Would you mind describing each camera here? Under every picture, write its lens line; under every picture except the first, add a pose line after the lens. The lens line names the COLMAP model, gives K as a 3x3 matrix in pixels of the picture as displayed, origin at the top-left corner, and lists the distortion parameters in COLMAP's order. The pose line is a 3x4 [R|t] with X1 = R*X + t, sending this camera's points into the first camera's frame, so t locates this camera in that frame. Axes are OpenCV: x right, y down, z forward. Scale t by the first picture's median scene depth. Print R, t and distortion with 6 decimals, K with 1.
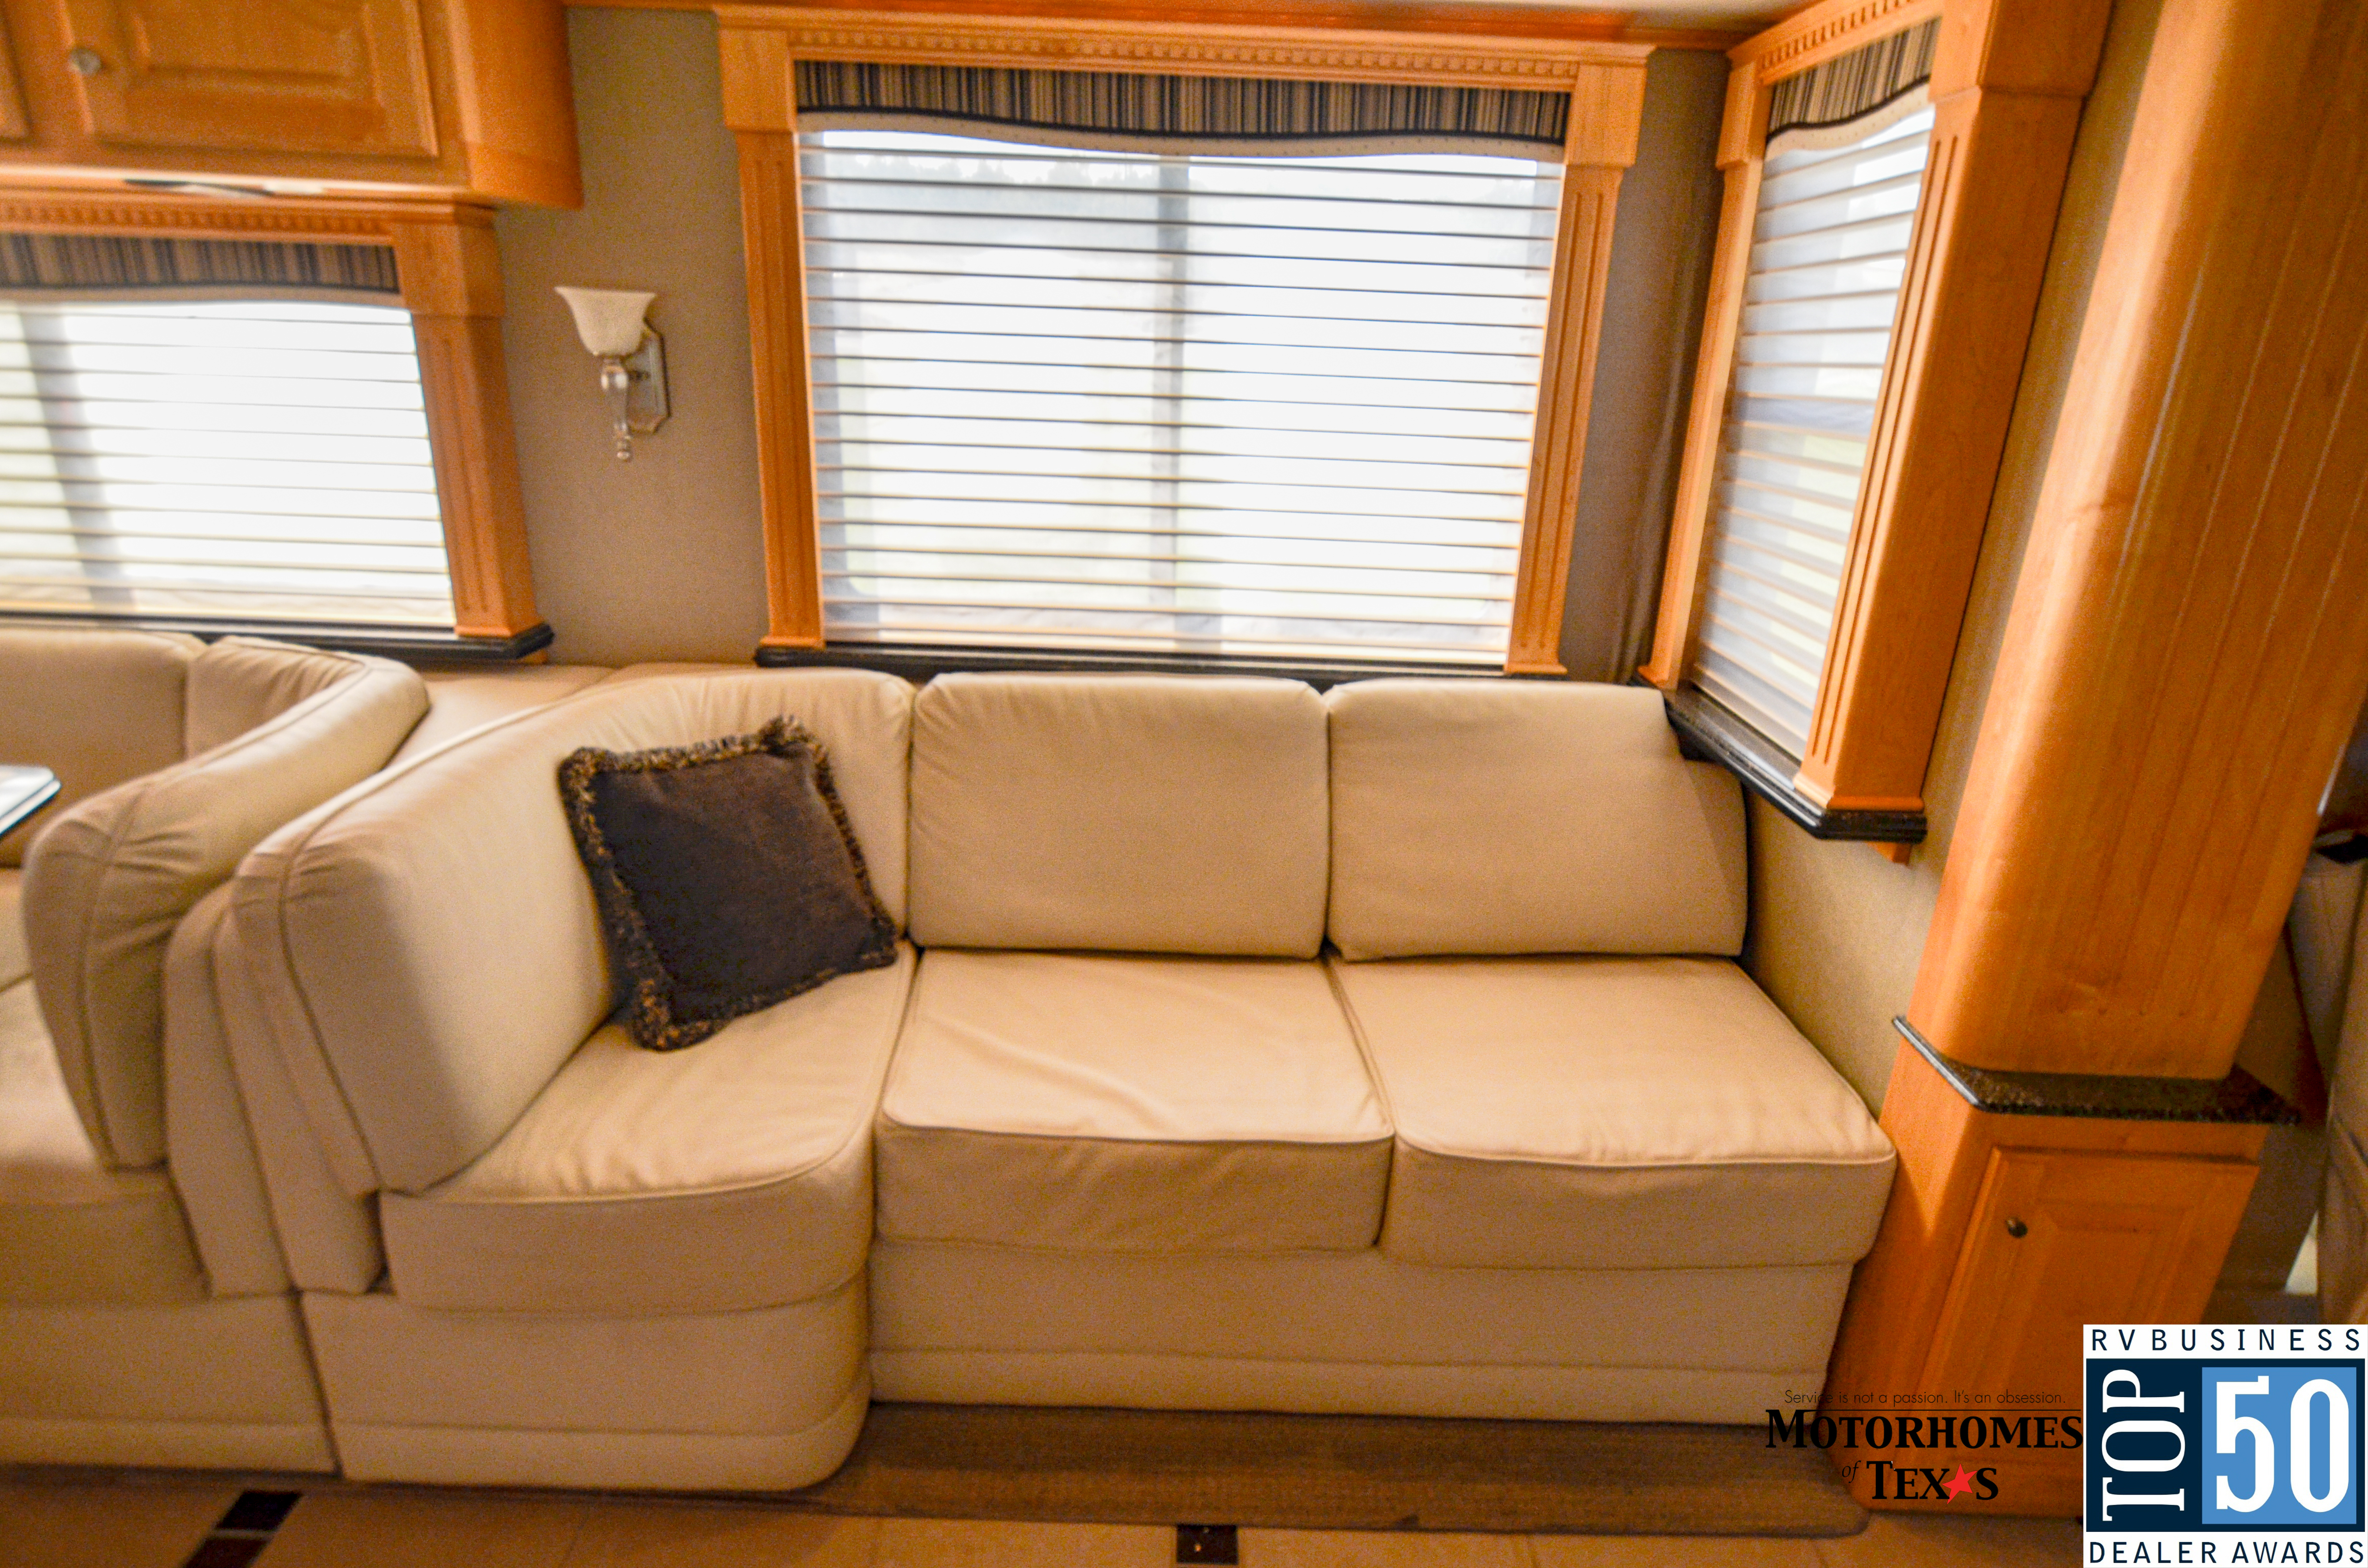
lens RADIAL K [[1305.4, 0, 1184.0], [0, 1305.4, 784.0], [0, 0, 1]] dist [-0.000611, 0.002291]
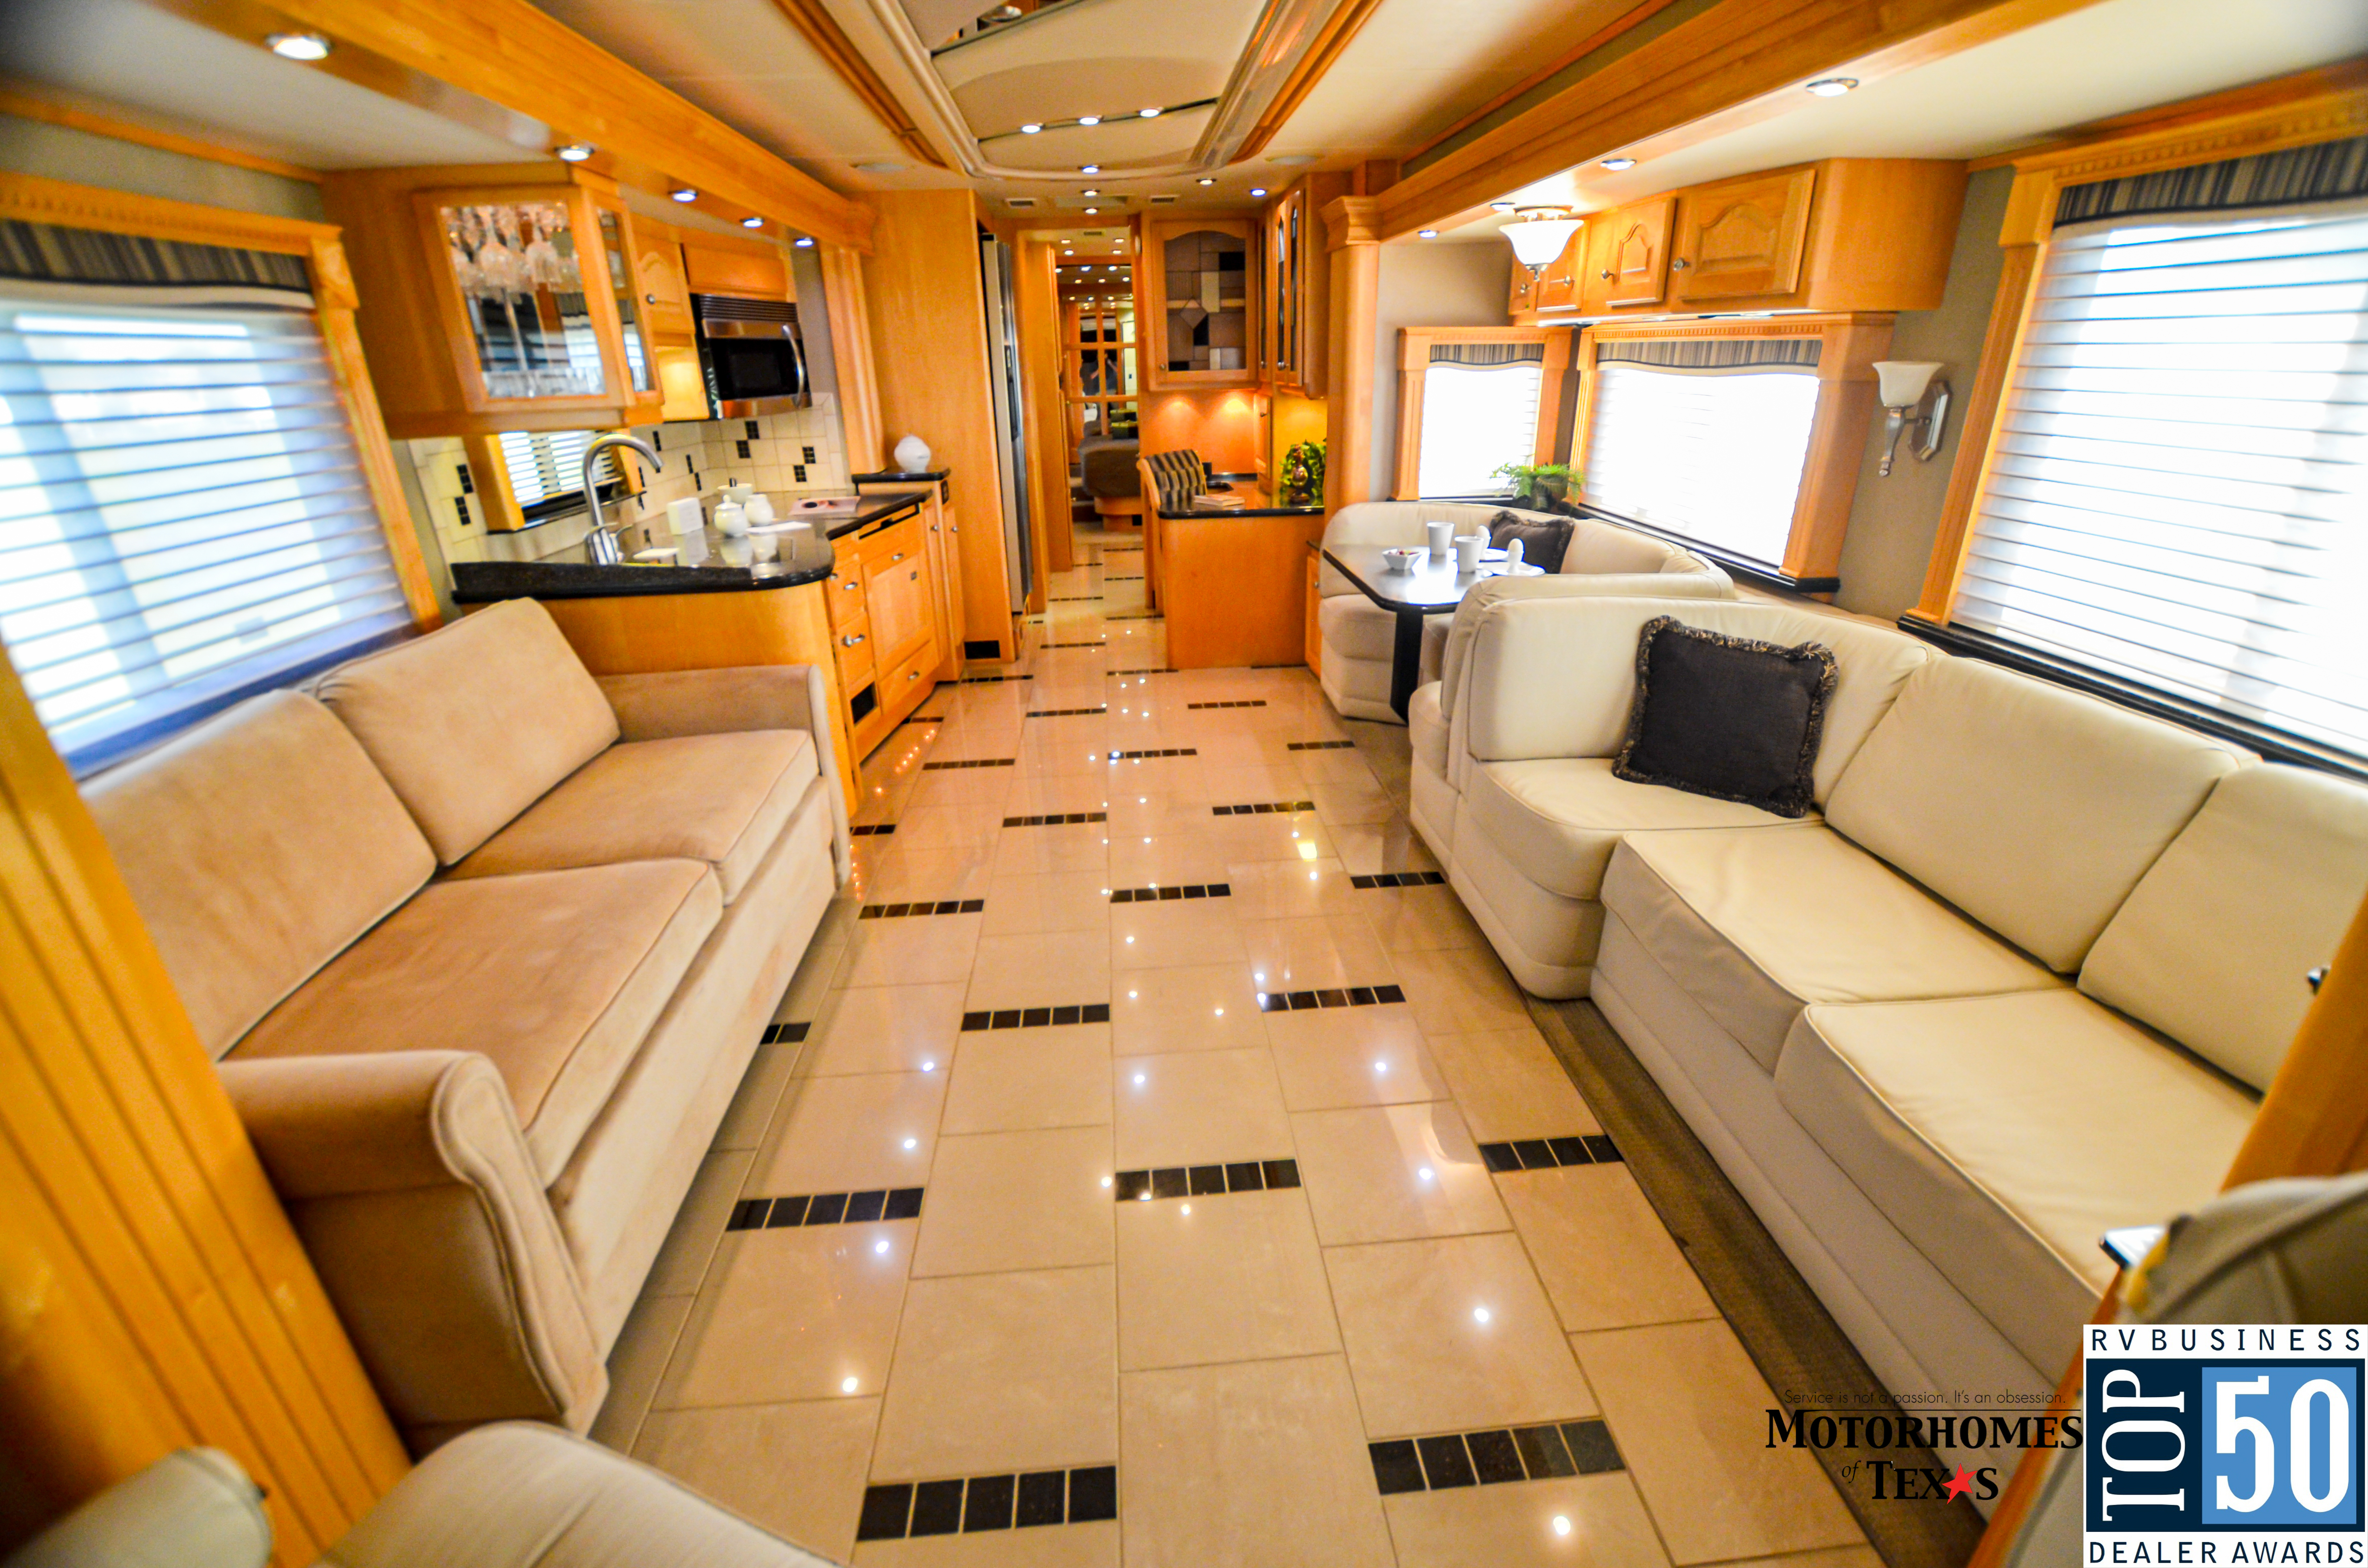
lens RADIAL K [[1052.9, 0, 1185.0], [0, 1052.9, 796.3], [0, 0, 1]] dist [-0.042670, 0.007456]
pose [[0.082214, 0.354875, -0.931292, 0.786463], [-0.316421, 0.895401, 0.313264, -0.035775], [0.945049, 0.268926, 0.185905, 0.121855]]
